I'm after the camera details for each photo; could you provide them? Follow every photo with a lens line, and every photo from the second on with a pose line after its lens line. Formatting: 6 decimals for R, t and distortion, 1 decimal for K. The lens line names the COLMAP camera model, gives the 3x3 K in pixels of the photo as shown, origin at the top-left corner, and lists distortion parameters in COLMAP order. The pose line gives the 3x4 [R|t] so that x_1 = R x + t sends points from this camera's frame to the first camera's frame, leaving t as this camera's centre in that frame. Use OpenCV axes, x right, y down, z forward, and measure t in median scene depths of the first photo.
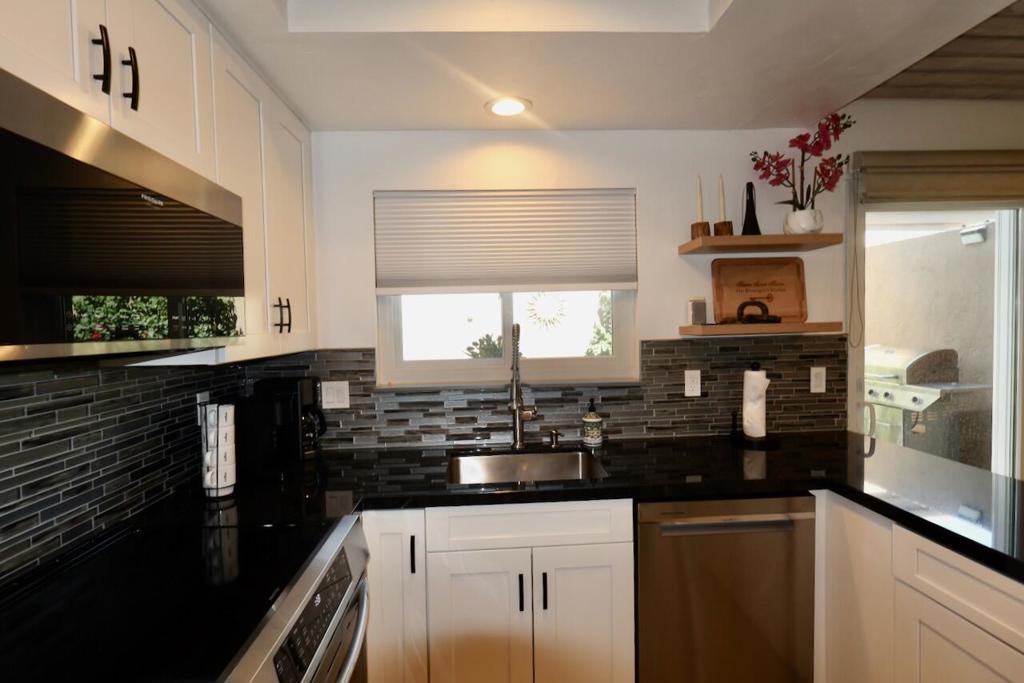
lens RADIAL K [[515.6, 0, 503.1], [0, 515.6, 341.5], [0, 0, 1]] dist [-0.000089, -0.000377]
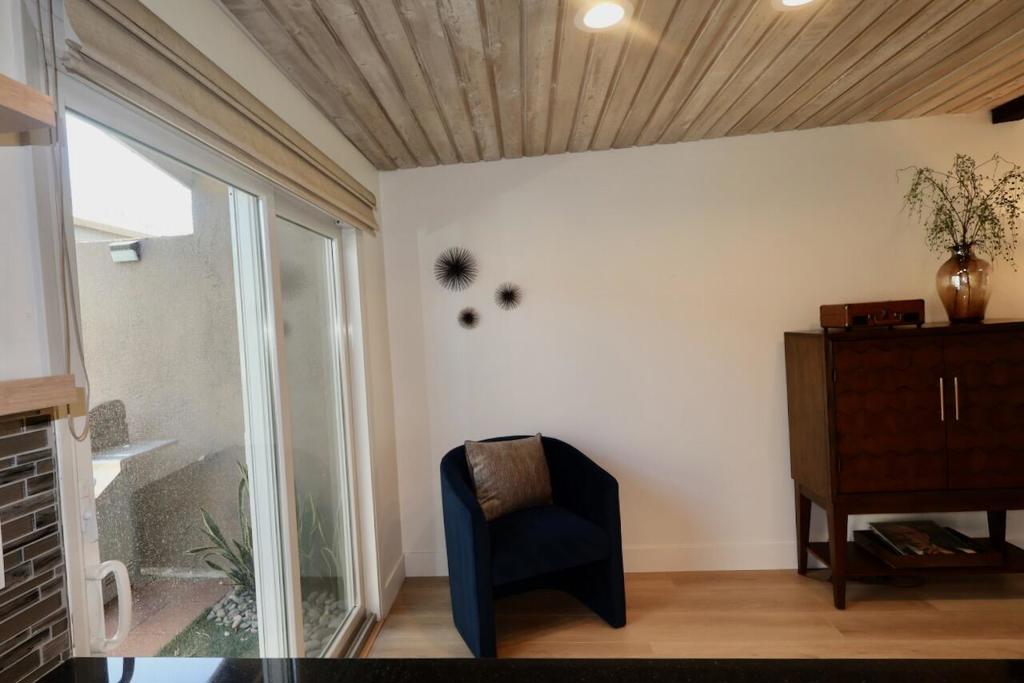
lens RADIAL K [[515.6, 0, 503.1], [0, 515.6, 341.5], [0, 0, 1]] dist [-0.000089, -0.000377]
pose [[0.102144, -0.010898, 0.994710, 0.325047], [0.089613, 0.995975, 0.001709, -0.032613], [-0.990725, 0.088964, 0.102709, 0.625119]]
